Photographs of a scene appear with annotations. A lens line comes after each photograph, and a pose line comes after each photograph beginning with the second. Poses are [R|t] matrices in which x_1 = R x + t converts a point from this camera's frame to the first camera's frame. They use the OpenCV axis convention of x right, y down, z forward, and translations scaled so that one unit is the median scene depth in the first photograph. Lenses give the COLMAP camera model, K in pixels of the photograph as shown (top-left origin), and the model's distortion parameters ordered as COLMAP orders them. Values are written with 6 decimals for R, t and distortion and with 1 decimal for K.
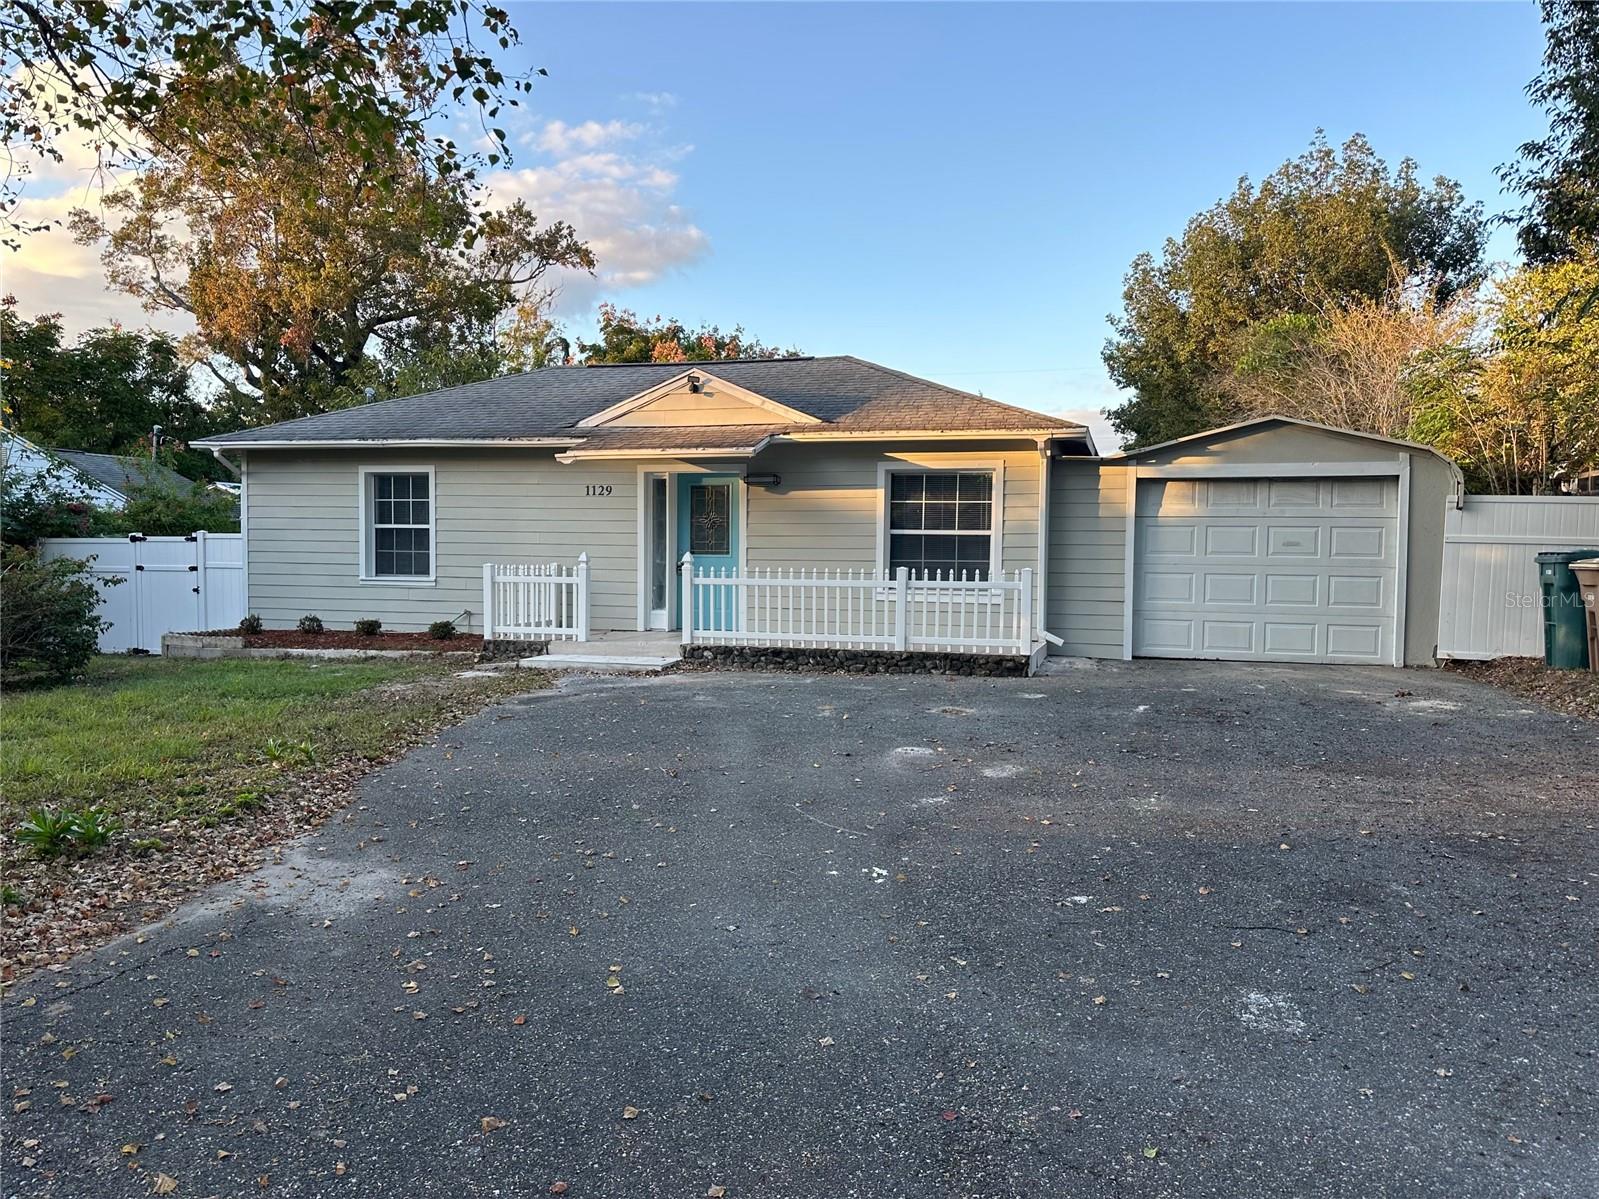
lens RADIAL K [[1124.2, 0, 805.3], [0, 1124.2, 591.1], [0, 0, 1]] dist [0.002041, -0.015264]
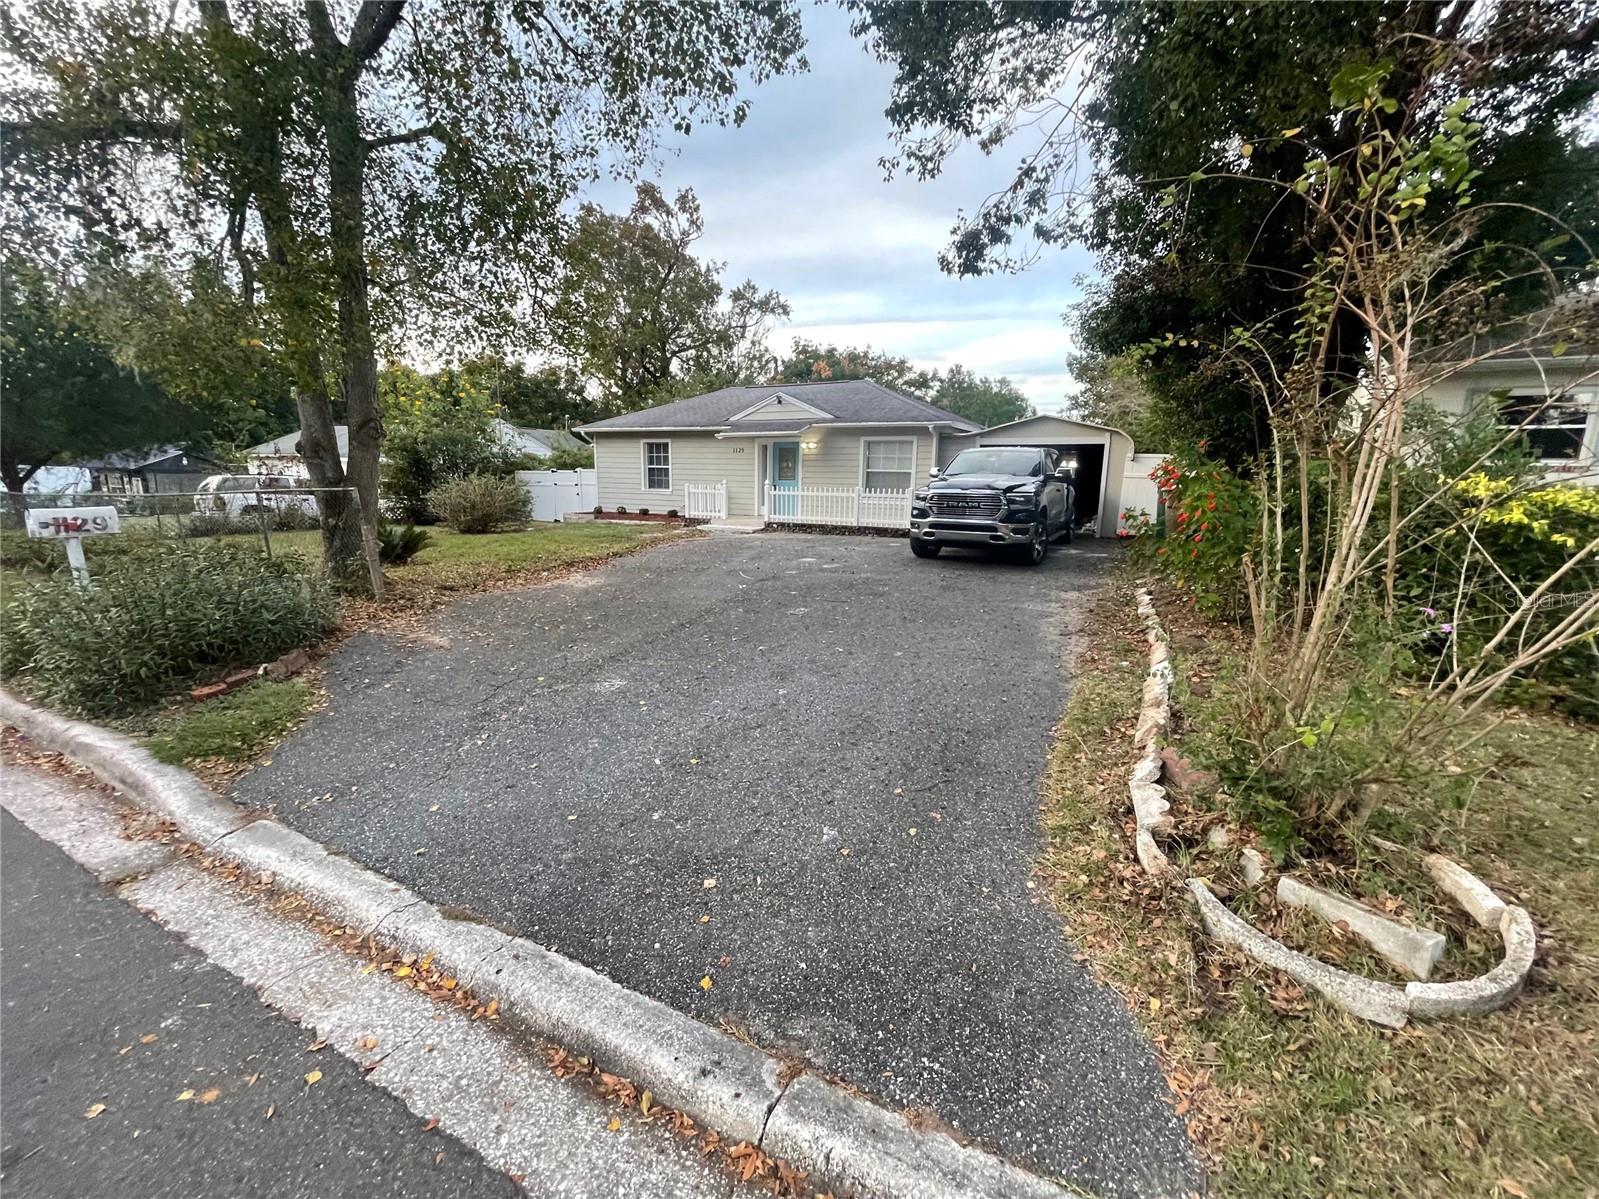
lens RADIAL K [[638.6, 0, 798.1], [0, 638.6, 608.2], [0, 0, 1]] dist [-0.001734, -0.000007]
pose [[0.977746, 0.048171, -0.204188, 0.185399], [-0.012672, 0.985066, 0.171711, -0.001276], [0.209410, -0.165303, 0.963754, -0.212989]]
